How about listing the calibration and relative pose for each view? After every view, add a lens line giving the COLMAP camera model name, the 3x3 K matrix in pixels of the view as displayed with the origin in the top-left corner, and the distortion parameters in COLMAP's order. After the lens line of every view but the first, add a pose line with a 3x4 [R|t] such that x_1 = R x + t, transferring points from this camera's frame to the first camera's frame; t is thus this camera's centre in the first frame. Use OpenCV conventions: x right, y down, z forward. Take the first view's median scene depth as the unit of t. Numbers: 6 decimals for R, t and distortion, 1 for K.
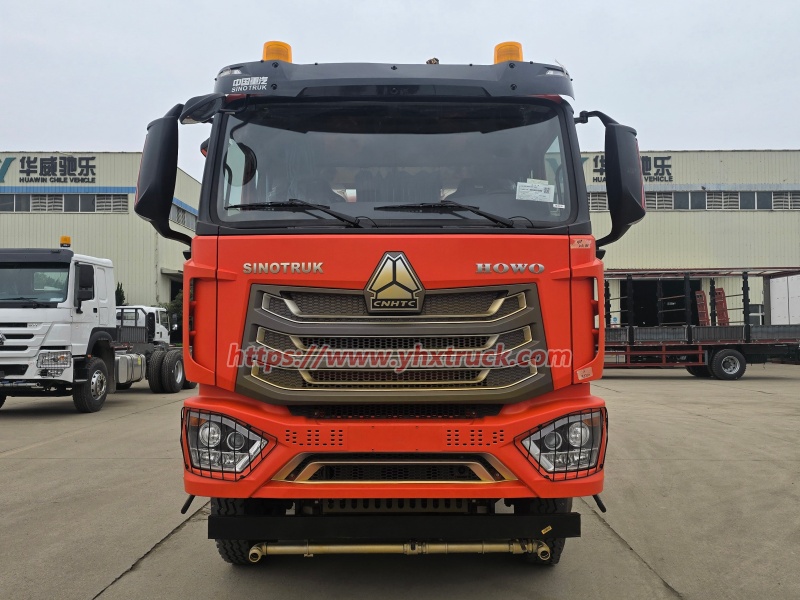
lens RADIAL K [[708.4, 0, 400.0], [0, 708.4, 300.0], [0, 0, 1]] dist [0.103431, -0.123146]
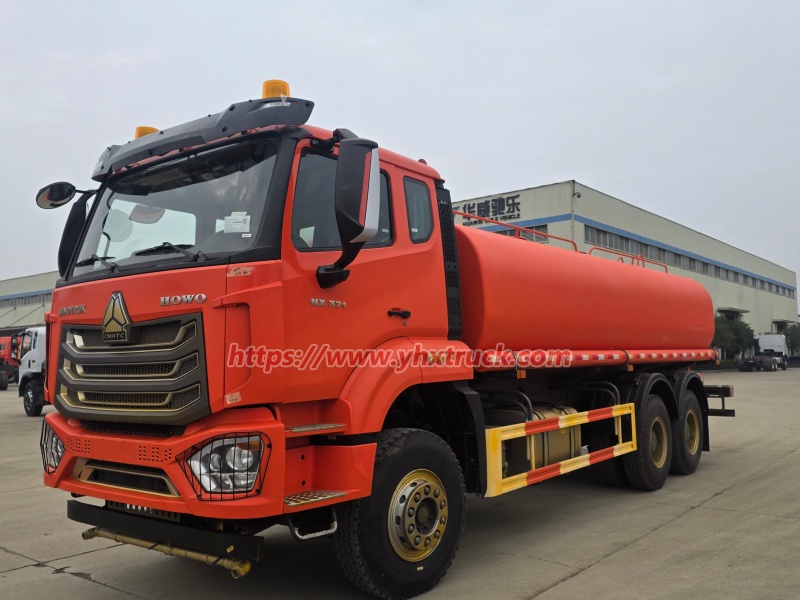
lens RADIAL K [[708.4, 0, 400.0], [0, 708.4, 300.0], [0, 0, 1]] dist [0.103431, -0.123146]
pose [[0.788771, -0.061262, -0.611627, 1.070208], [0.044045, 0.998096, -0.043170, 0.017310], [0.613107, 0.007112, 0.789968, 0.333747]]
